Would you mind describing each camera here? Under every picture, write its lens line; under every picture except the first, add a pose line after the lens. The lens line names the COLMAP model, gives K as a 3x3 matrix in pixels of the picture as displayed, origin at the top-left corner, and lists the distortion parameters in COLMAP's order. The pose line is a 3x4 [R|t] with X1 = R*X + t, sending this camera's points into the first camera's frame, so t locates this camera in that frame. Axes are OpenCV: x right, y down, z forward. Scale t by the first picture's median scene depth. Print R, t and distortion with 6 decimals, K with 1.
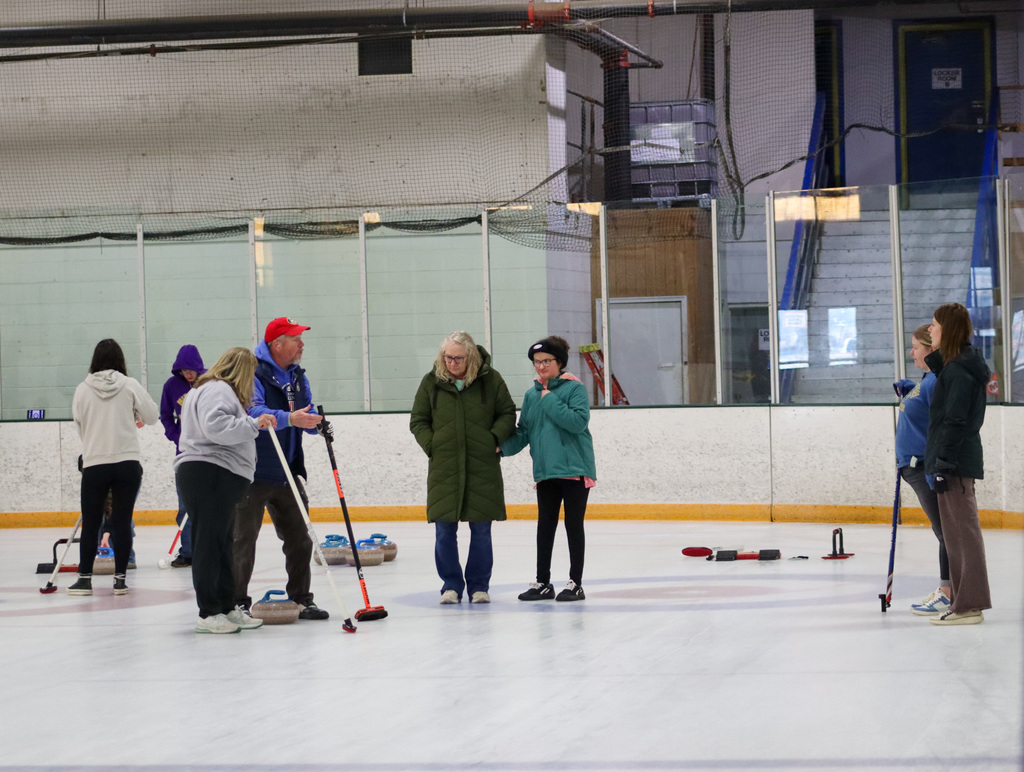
lens RADIAL K [[3938.5, 0, 510.8], [0, 3938.5, 386.7], [0, 0, 1]] dist [-0.019604, 0.000000]
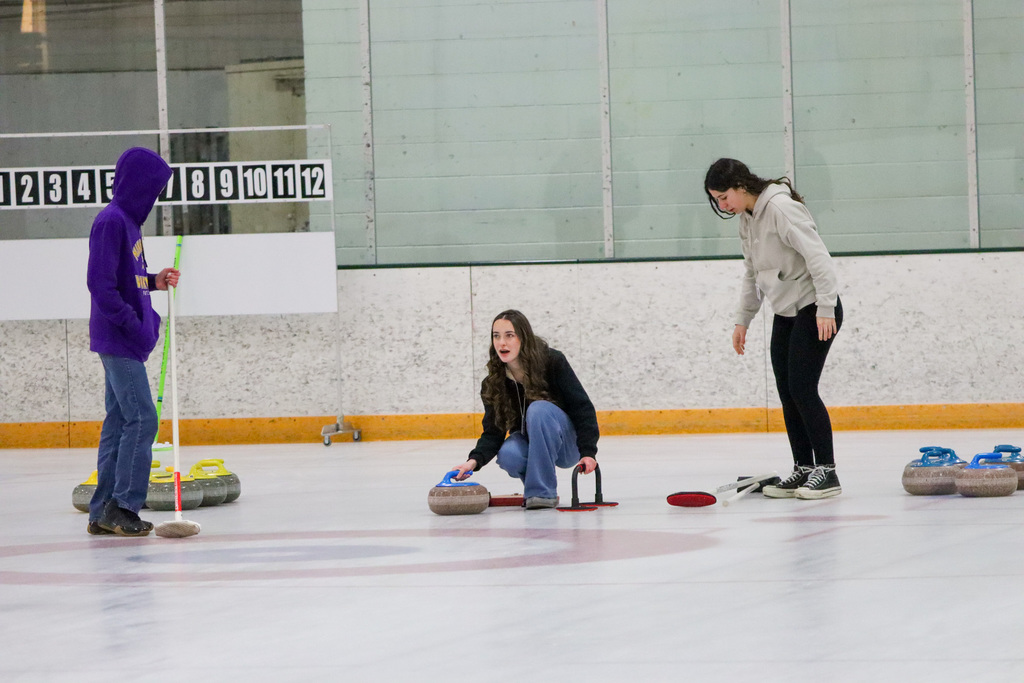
lens RADIAL K [[7222.4, 0, 516.2], [0, 7222.4, 342.3], [0, 0, 1]] dist [1.065654, 0.000000]
pose [[0.996468, -0.002287, -0.083940, -0.012781], [0.003865, 0.999819, 0.018651, -0.000349], [0.083882, -0.018909, 0.996296, -0.124417]]
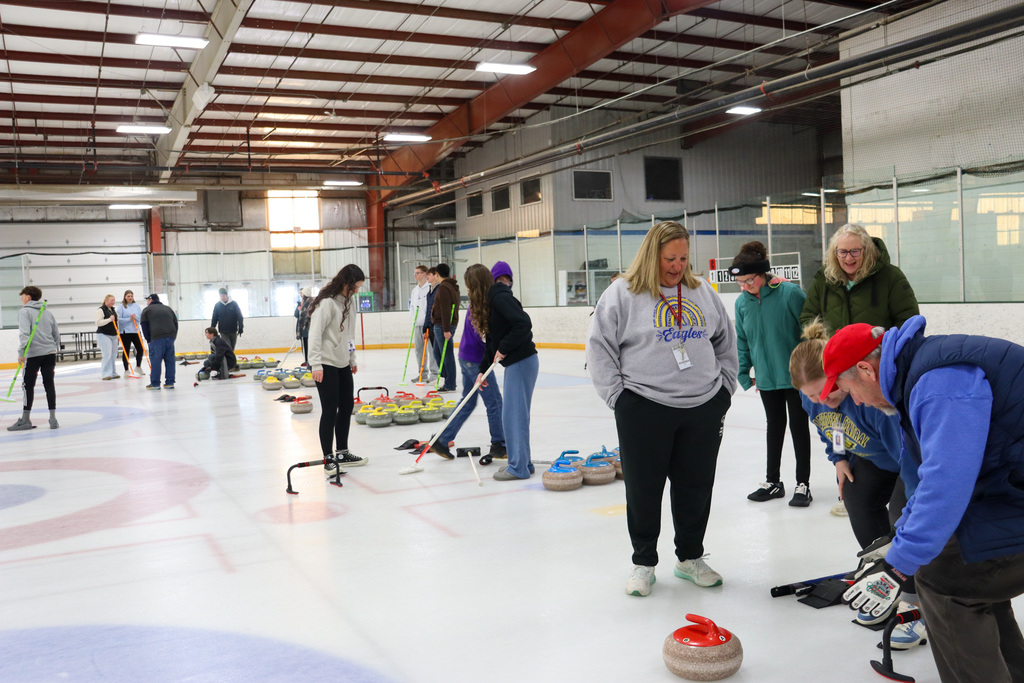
lens RADIAL K [[951.6, 0, 513.1], [0, 951.6, 336.9], [0, 0, 1]] dist [0.000088, 0.000000]
pose [[0.591815, 0.042706, -0.804942, 0.120376], [-0.005914, 0.998799, 0.048644, 0.003877], [0.806052, -0.024028, 0.591357, 0.652588]]
